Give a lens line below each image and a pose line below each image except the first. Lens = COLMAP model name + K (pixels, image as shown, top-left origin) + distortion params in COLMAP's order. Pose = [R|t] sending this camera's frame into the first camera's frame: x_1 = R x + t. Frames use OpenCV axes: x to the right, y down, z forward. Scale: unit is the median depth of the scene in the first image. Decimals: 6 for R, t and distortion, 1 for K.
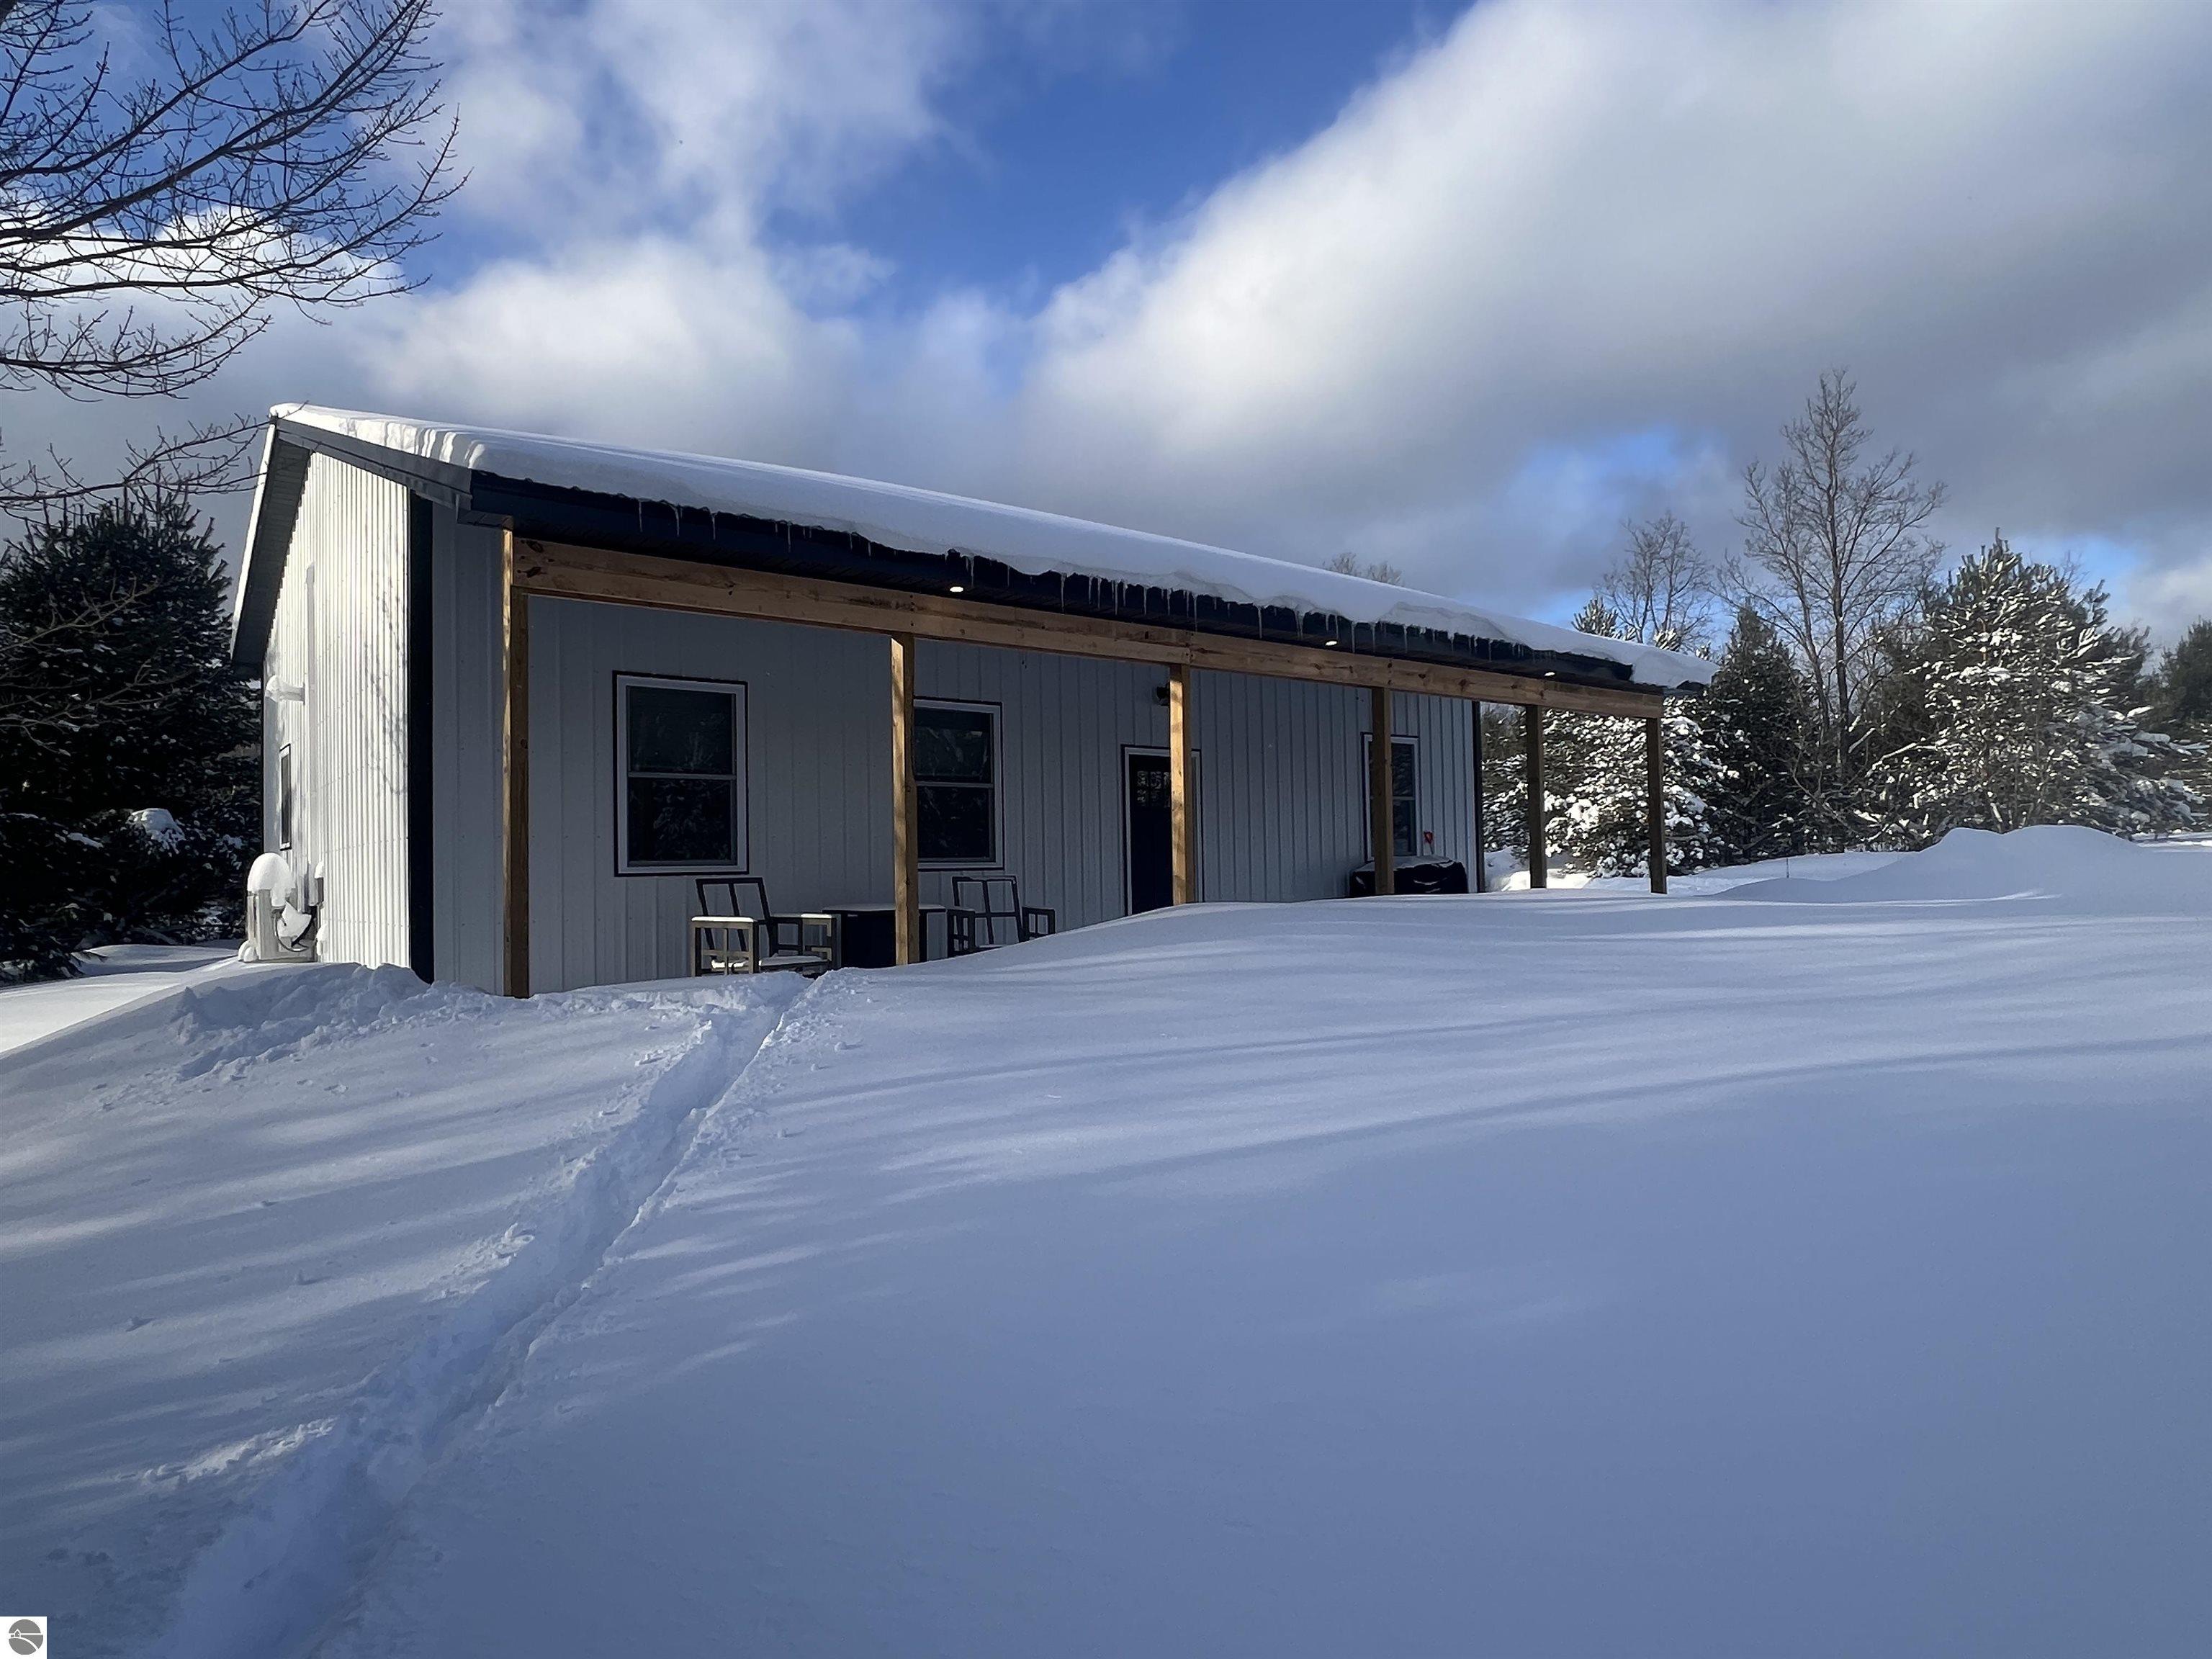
lens RADIAL K [[1238.7, 0, 1090.4], [0, 1238.7, 844.1], [0, 0, 1]] dist [0.001060, -0.000094]
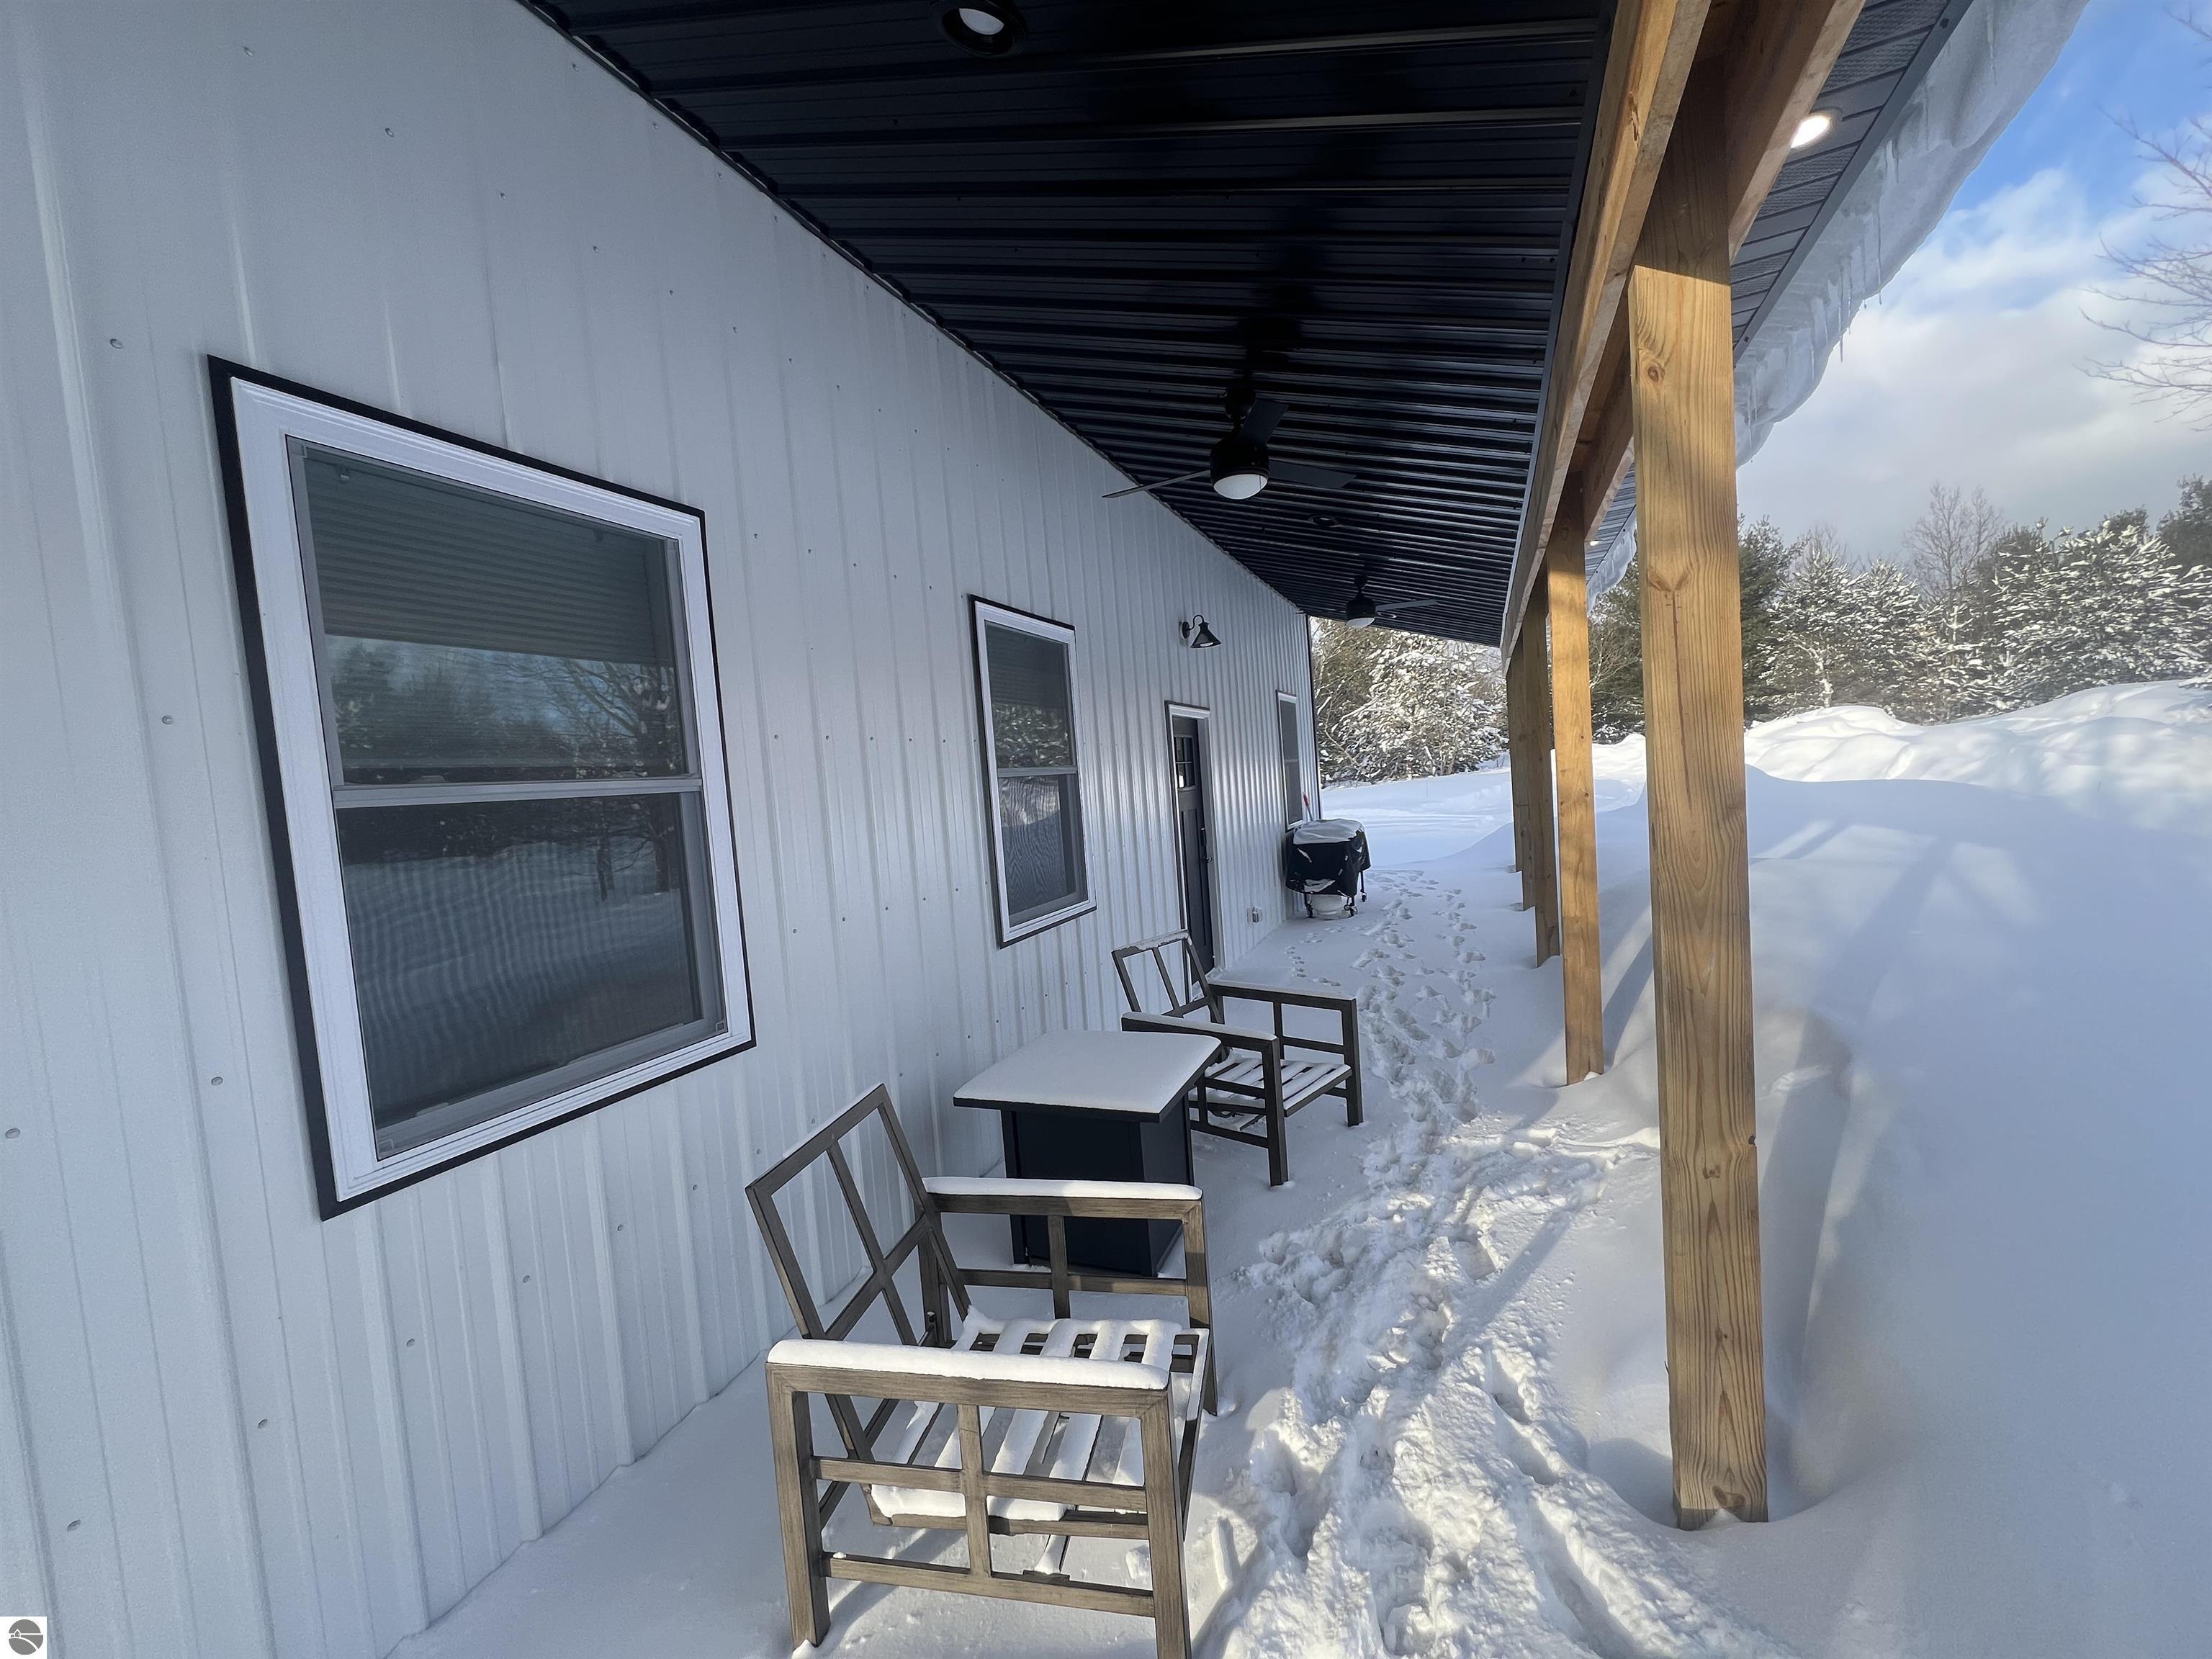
lens RADIAL K [[902.9, 0, 1102.8], [0, 902.9, 837.0], [0, 0, 1]] dist [-0.001436, -0.000202]
pose [[0.884334, -0.075050, 0.460783, -0.230868], [0.051733, 0.996669, 0.063046, -0.037494], [-0.463980, -0.031916, 0.885270, 0.549300]]
